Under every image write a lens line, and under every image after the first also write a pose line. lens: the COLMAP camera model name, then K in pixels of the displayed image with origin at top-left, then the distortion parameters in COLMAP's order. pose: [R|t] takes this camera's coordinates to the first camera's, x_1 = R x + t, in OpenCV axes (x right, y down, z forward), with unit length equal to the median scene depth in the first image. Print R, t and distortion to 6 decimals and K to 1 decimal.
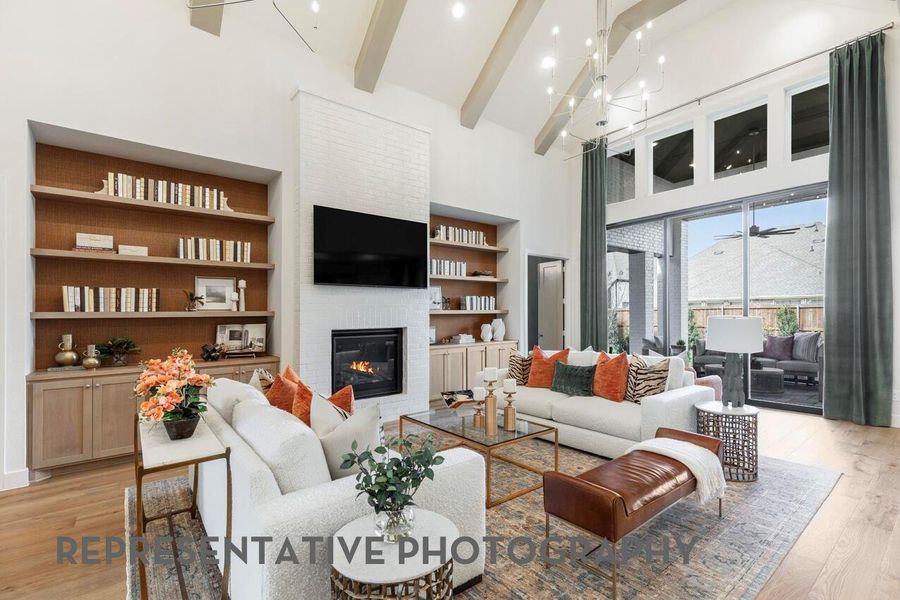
lens RADIAL K [[404.9, 0, 459.9], [0, 404.9, 318.2], [0, 0, 1]] dist [0.002706, 0.000049]
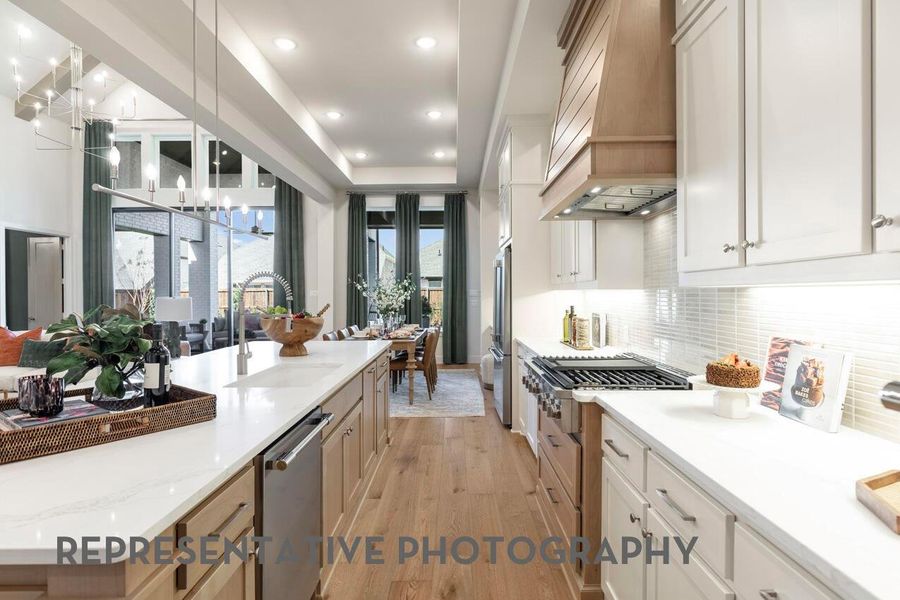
lens RADIAL K [[447.4, 0, 469.7], [0, 447.4, 306.8], [0, 0, 1]] dist [-0.026965, -0.001703]
pose [[0.607538, -0.014731, 0.794154, 0.043727], [0.004582, 0.999876, 0.015042, 0.010085], [-0.794278, -0.005499, 0.607530, -0.596679]]
